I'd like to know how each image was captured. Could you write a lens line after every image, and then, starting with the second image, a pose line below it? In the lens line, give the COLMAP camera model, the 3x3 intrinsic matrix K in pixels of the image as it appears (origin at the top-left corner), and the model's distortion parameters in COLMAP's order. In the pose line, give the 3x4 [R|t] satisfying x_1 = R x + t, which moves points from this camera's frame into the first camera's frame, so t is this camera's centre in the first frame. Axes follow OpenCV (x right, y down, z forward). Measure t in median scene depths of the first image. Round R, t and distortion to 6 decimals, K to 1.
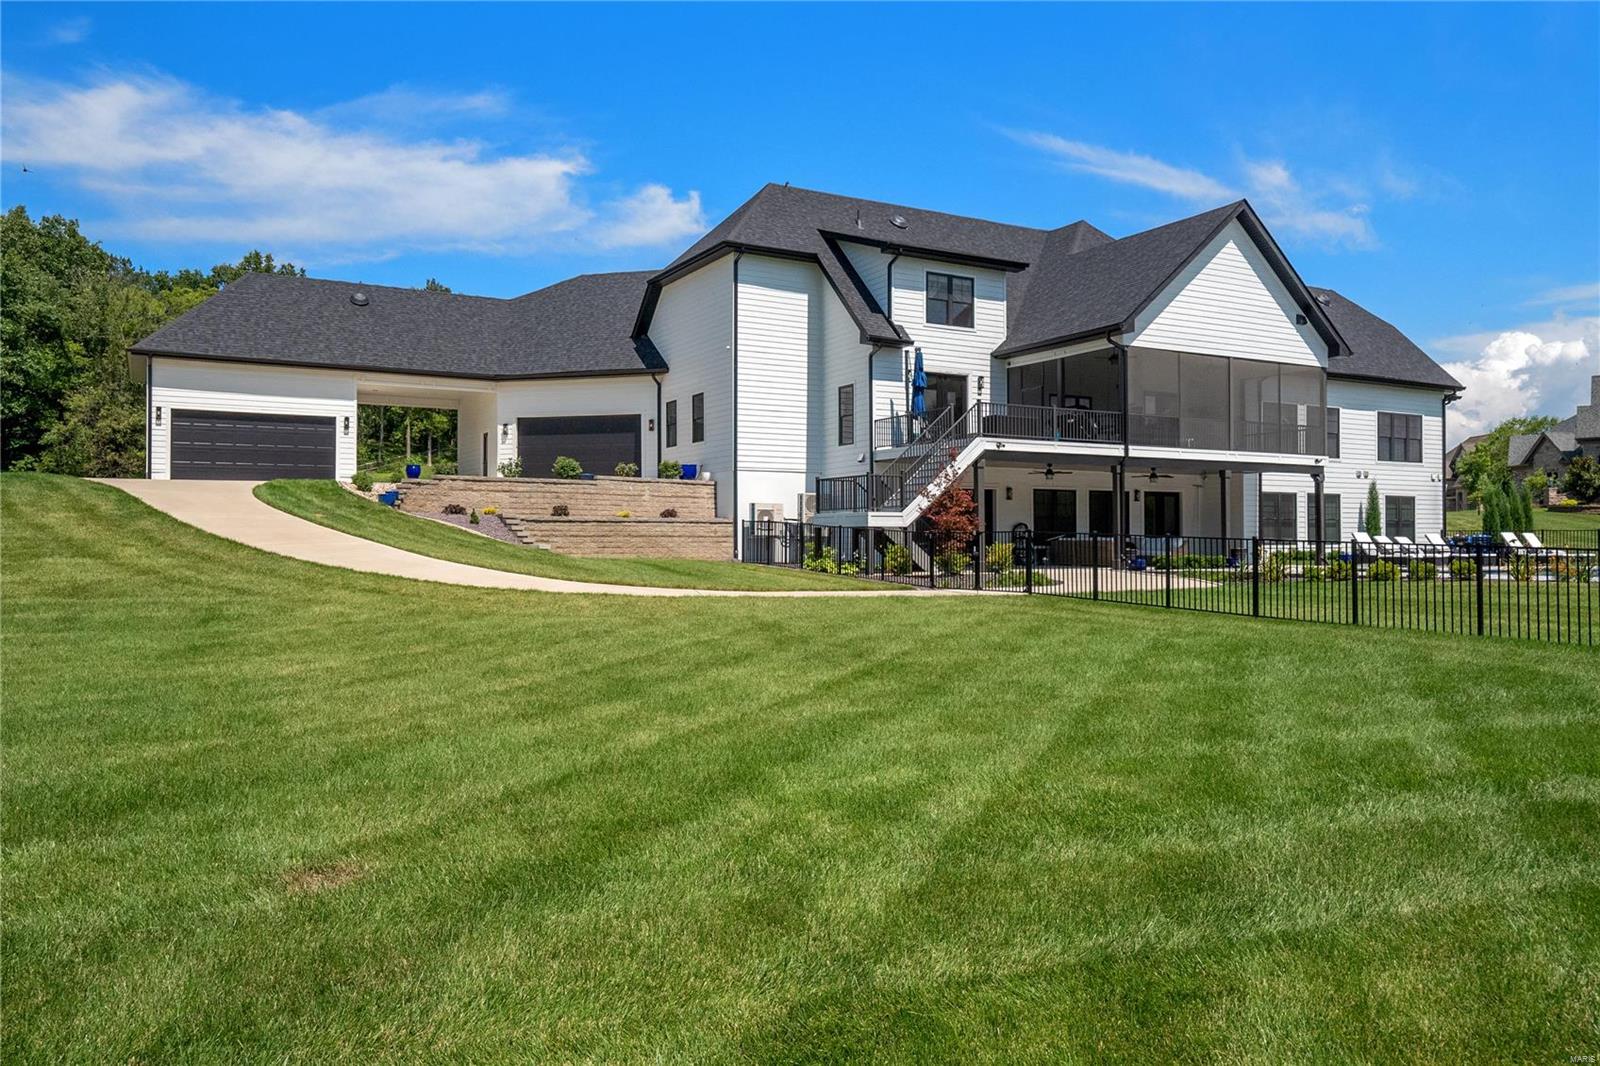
lens RADIAL K [[1147.9, 0, 810.9], [0, 1147.9, 525.4], [0, 0, 1]] dist [0.010781, 0.002069]
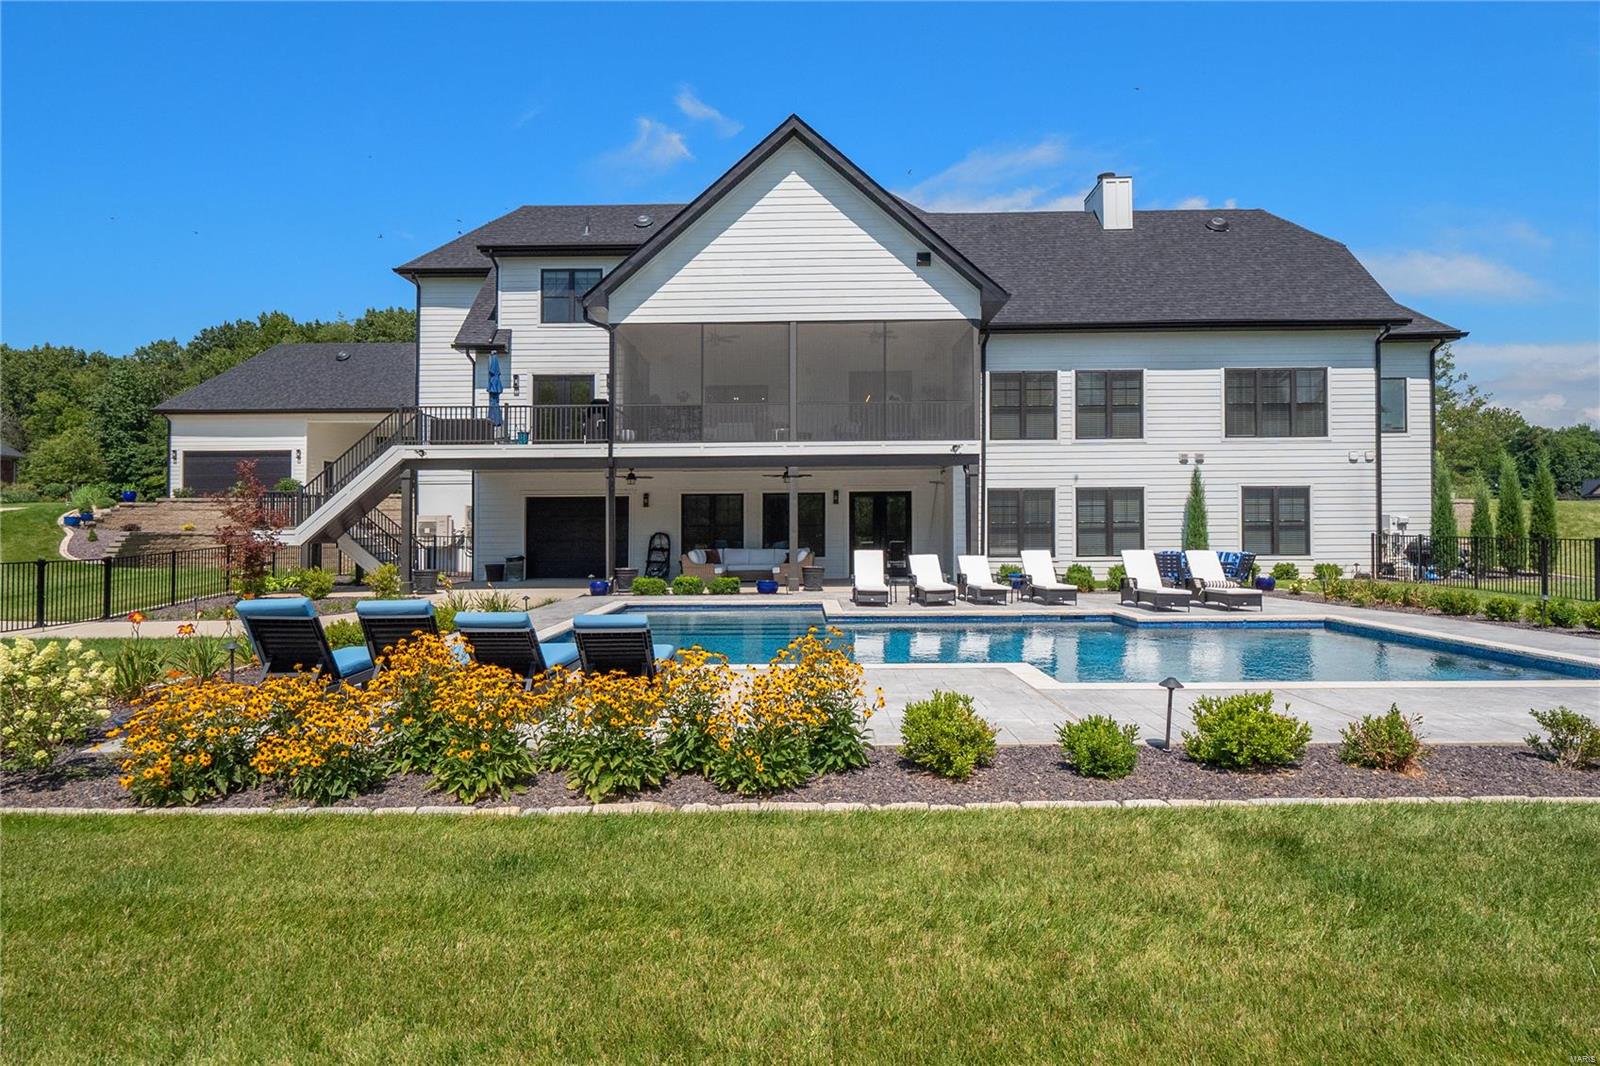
lens RADIAL K [[889.0, 0, 800.2], [0, 889.0, 529.1], [0, 0, 1]] dist [-0.004266, 0.003271]
pose [[0.871027, -0.004827, -0.491211, 0.582436], [0.013777, 0.999798, 0.014605, -0.012438], [0.491042, -0.019488, 0.870918, 0.415187]]
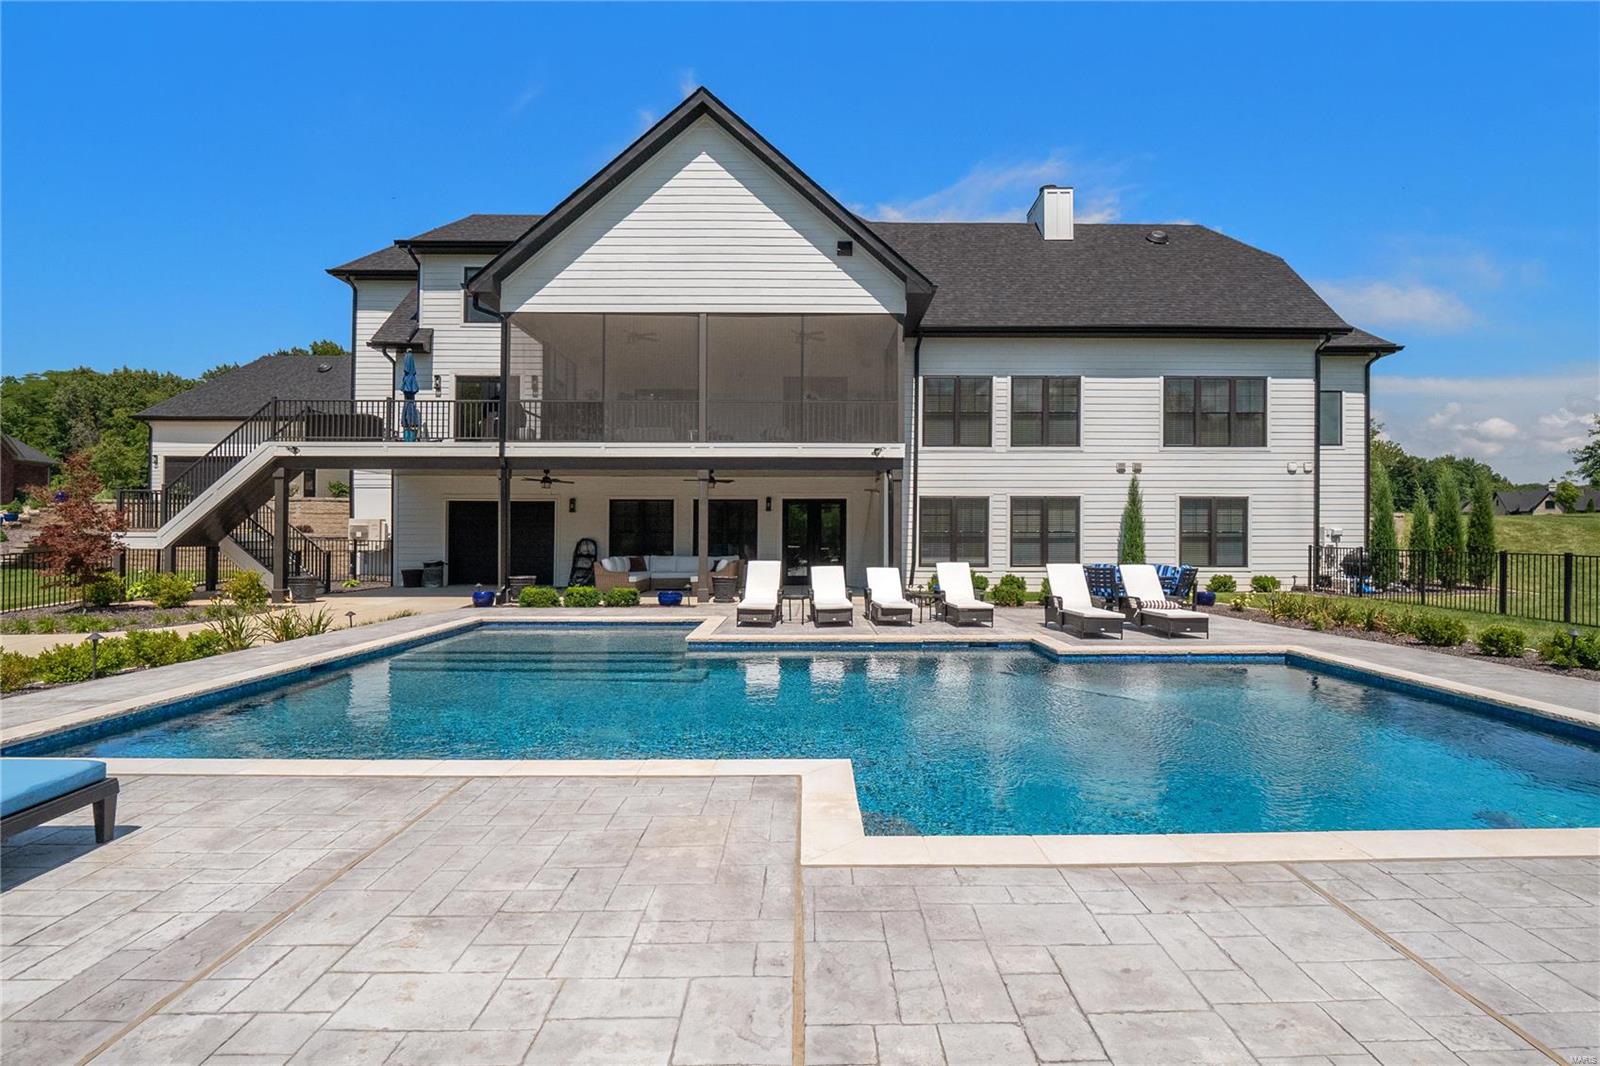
lens RADIAL K [[759.0, 0, 802.5], [0, 759.0, 538.1], [0, 0, 1]] dist [-0.002267, -0.000776]
pose [[0.874286, 0.003900, -0.485396, 0.572234], [0.005239, 0.999834, 0.017469, -0.010883], [0.485384, -0.017816, 0.874120, 0.533483]]
